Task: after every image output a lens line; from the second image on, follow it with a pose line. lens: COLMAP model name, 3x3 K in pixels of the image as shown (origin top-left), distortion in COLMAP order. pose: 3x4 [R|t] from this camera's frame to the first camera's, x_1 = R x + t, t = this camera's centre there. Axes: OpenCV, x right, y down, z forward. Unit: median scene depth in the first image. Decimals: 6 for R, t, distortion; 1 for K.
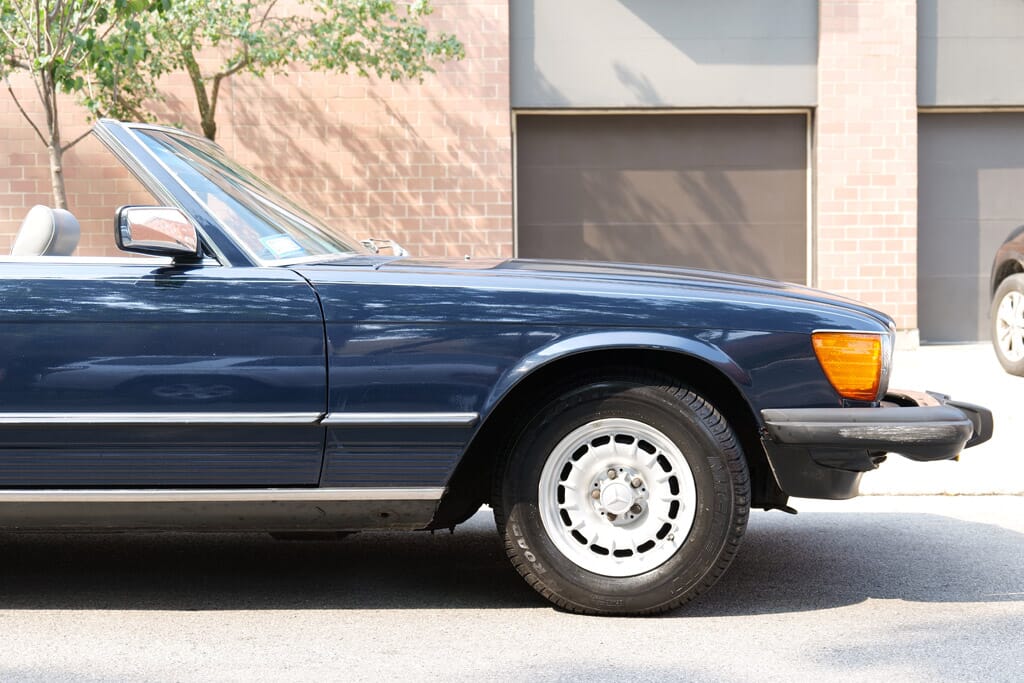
lens RADIAL K [[1368.4, 0, 502.5], [0, 1368.4, 380.1], [0, 0, 1]] dist [0.005141, 0.000000]
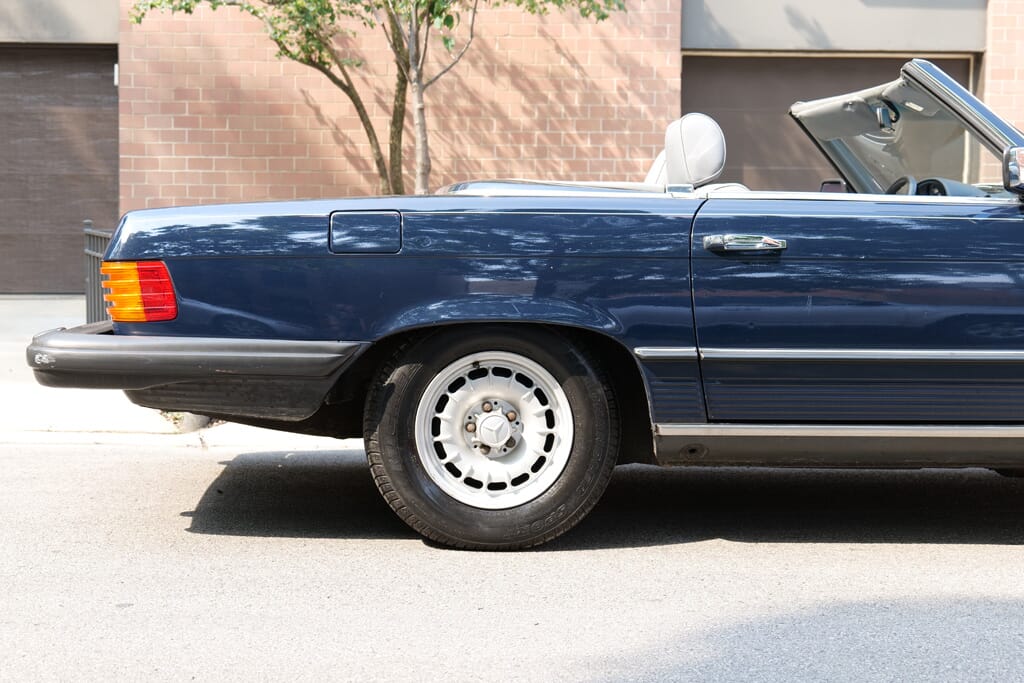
lens RADIAL K [[1368.4, 0, 528.1], [0, 1368.4, 405.2], [0, 0, 1]] dist [0.005141, 0.000000]
pose [[0.999620, 0.008492, 0.026226, -0.128846], [-0.010028, 0.998208, 0.058995, 0.001360], [-0.025678, -0.059235, 0.997914, -0.001585]]
